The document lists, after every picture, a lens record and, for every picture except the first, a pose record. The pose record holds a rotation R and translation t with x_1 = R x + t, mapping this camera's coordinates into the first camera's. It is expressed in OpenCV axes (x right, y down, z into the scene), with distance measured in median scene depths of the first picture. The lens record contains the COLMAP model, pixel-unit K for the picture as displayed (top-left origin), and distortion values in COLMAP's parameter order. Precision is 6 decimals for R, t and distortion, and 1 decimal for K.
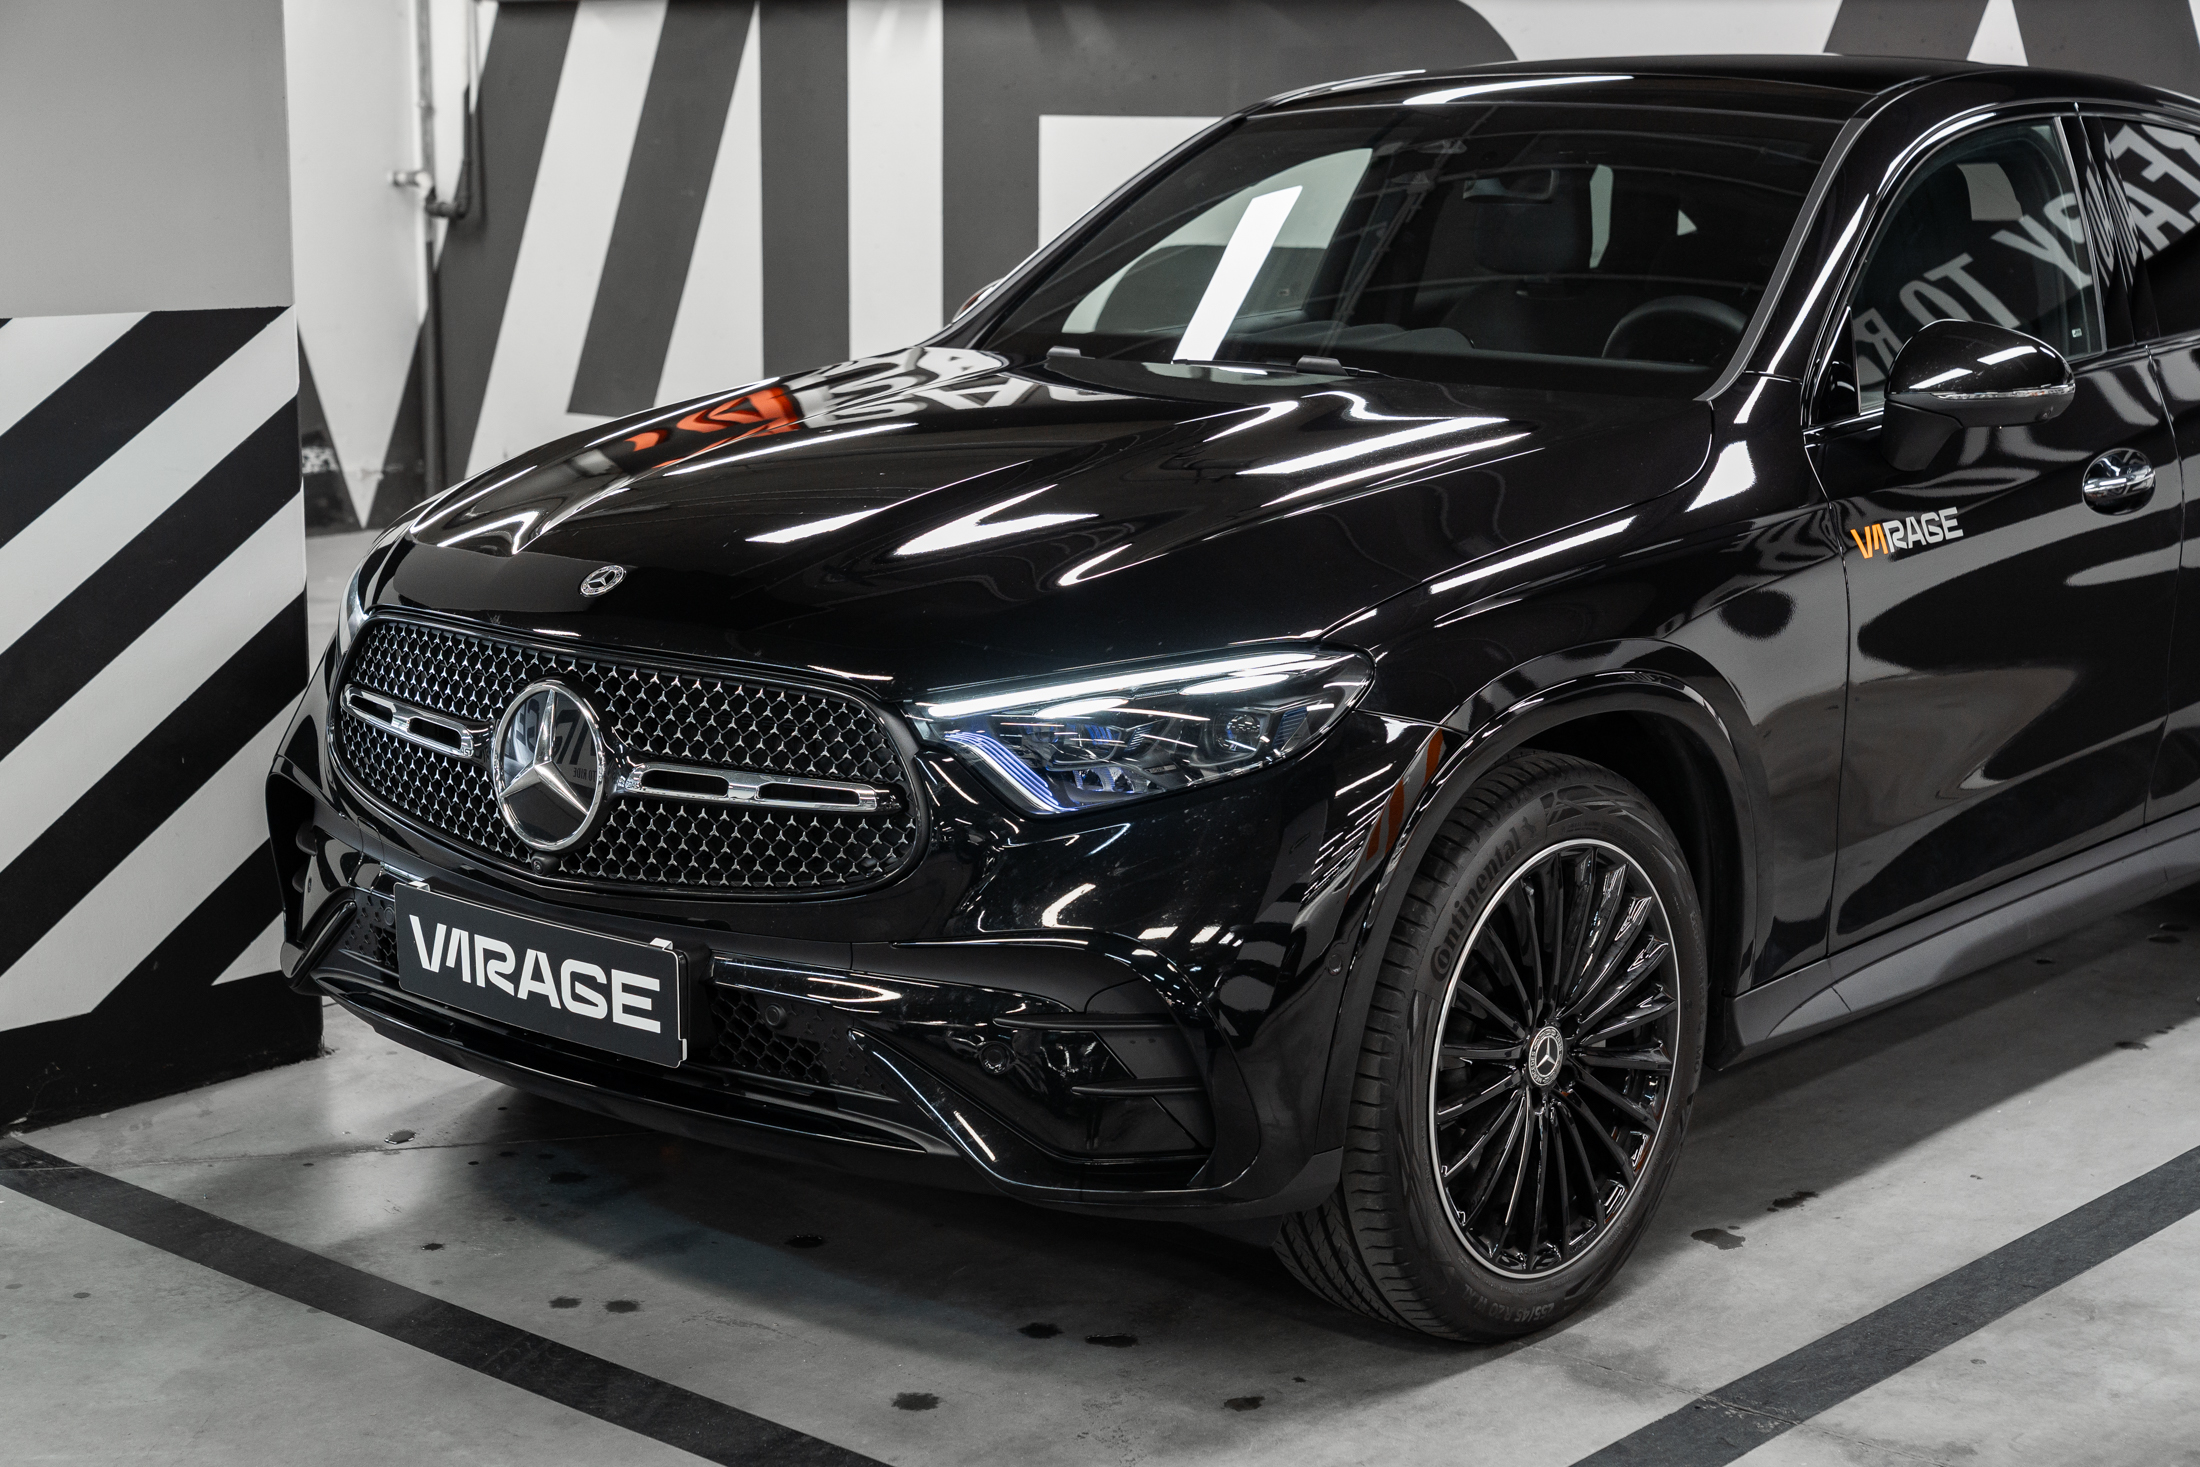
lens RADIAL K [[3425.6, 0, 1098.2], [0, 3425.6, 813.4], [0, 0, 1]] dist [0.011390, 0.000000]
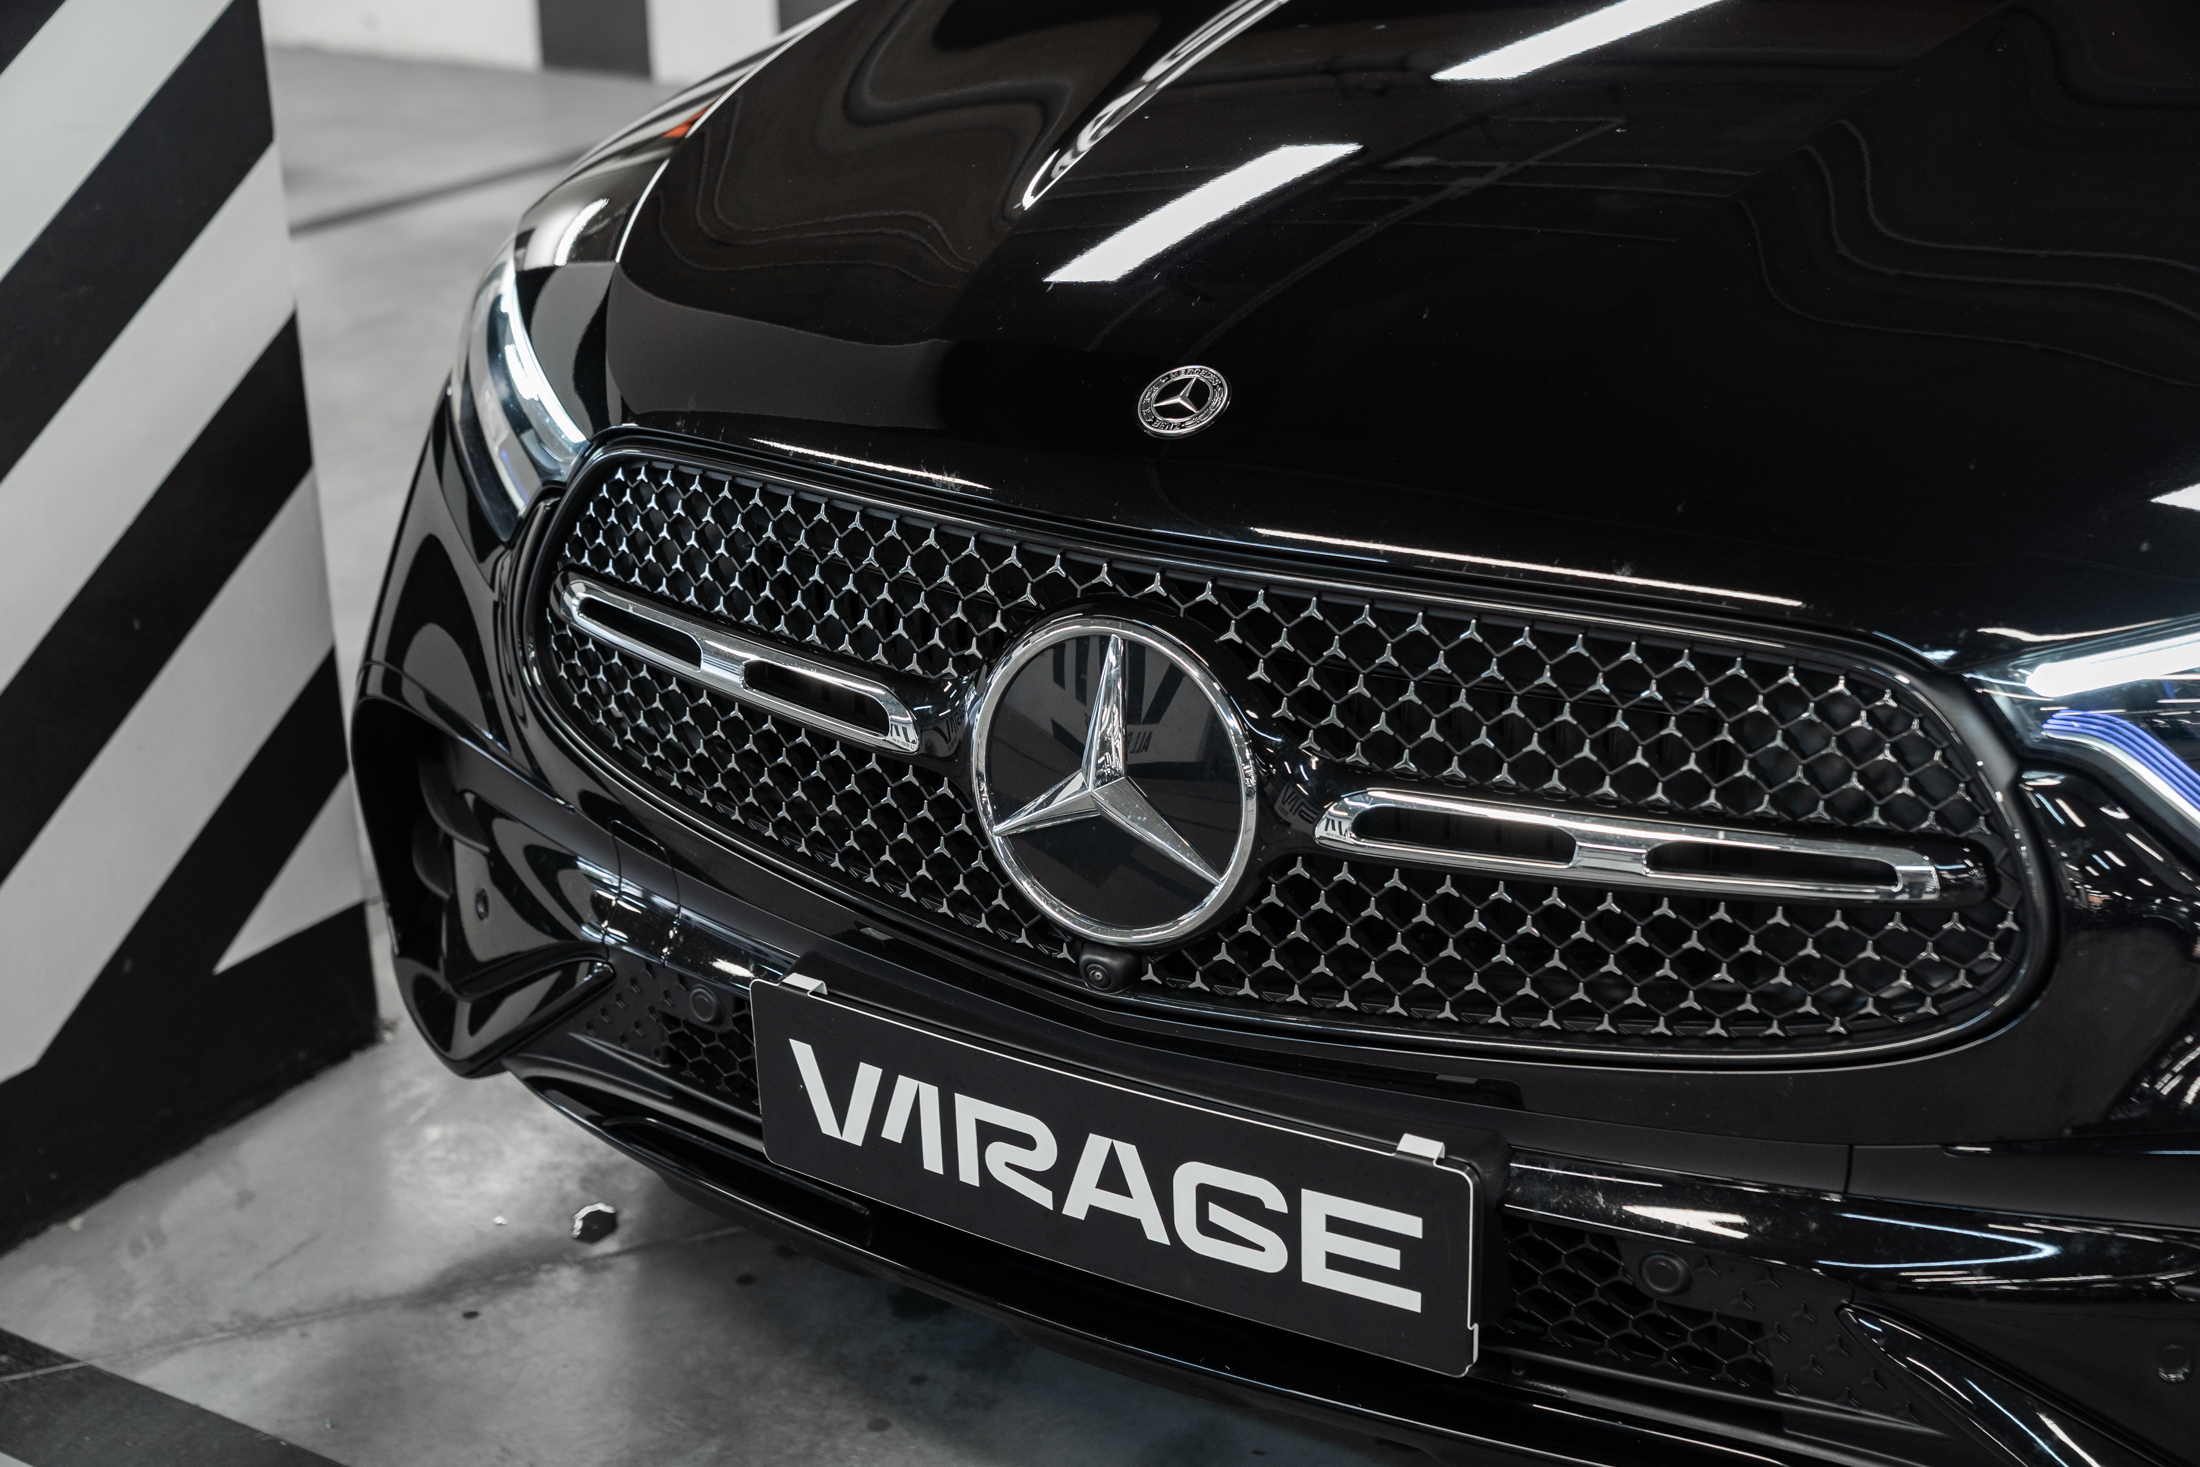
lens RADIAL K [[3171.1, 0, 1119.9], [0, 3171.1, 752.2], [0, 0, 1]] dist [0.010083, 0.000000]
pose [[0.985653, -0.084812, 0.145931, -0.226339], [0.058284, 0.982429, 0.177305, -0.100658], [-0.158405, -0.166256, 0.973276, 0.544676]]
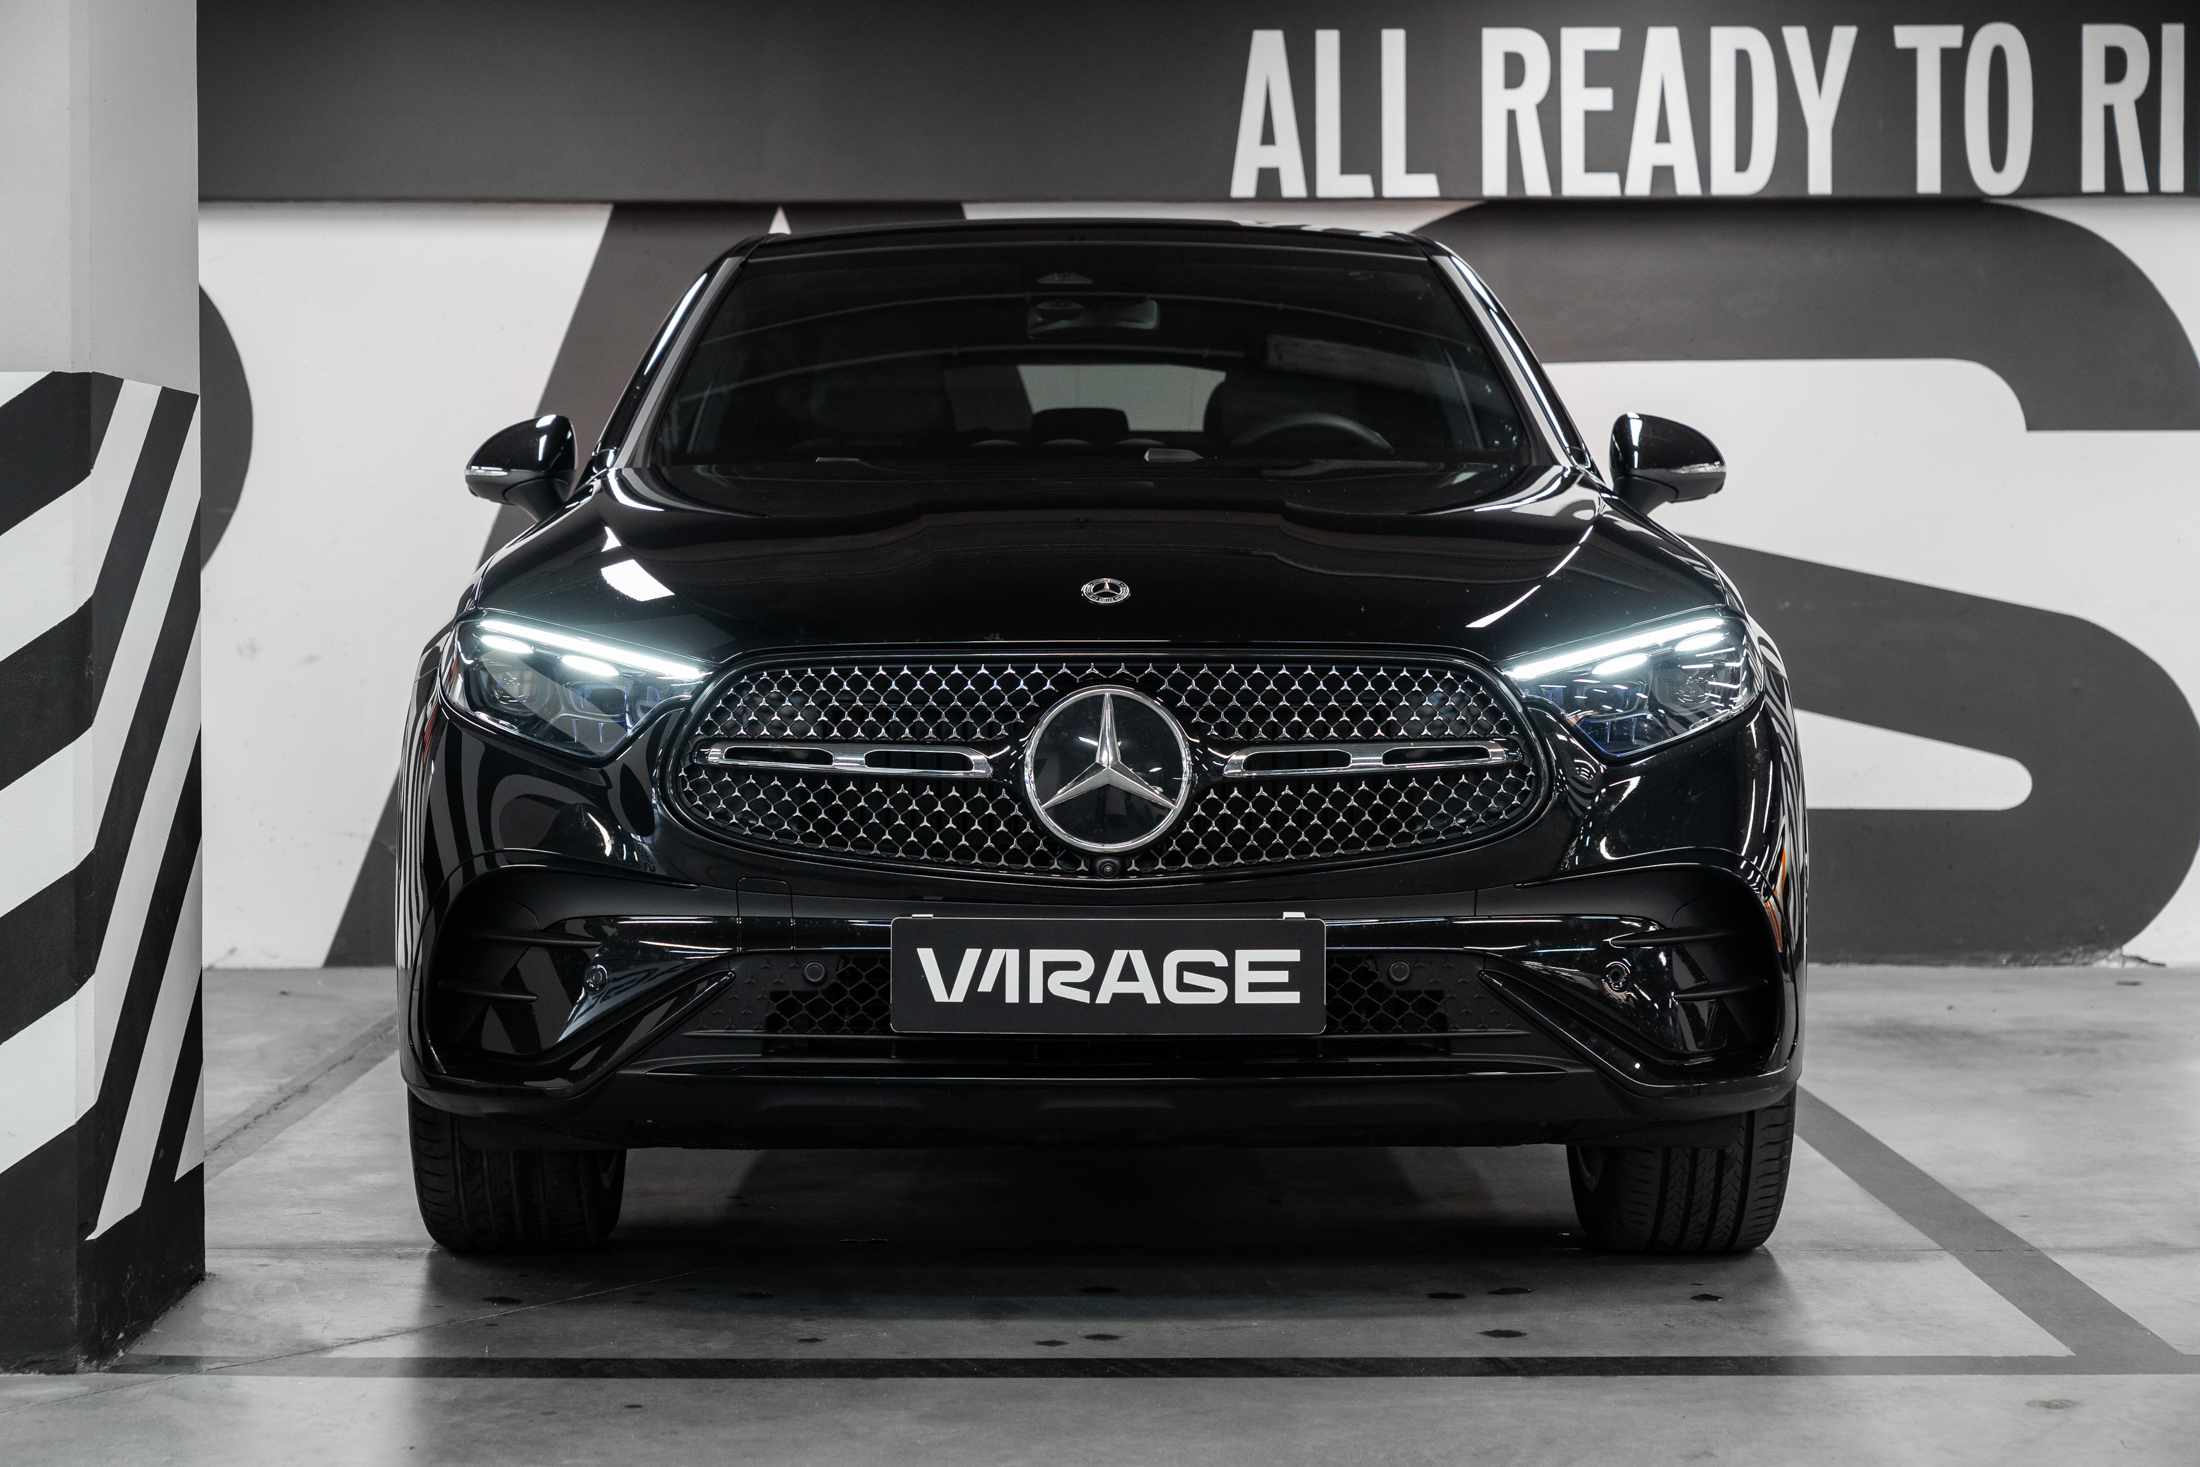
lens RADIAL K [[4324.1, 0, 1165.6], [0, 4324.1, 636.9], [0, 0, 1]] dist [0.043632, 0.000000]
pose [[0.738330, -0.022395, 0.674067, -1.005404], [0.140814, 0.982541, -0.121595, 0.105314], [-0.659575, 0.184695, 0.728593, 0.050843]]
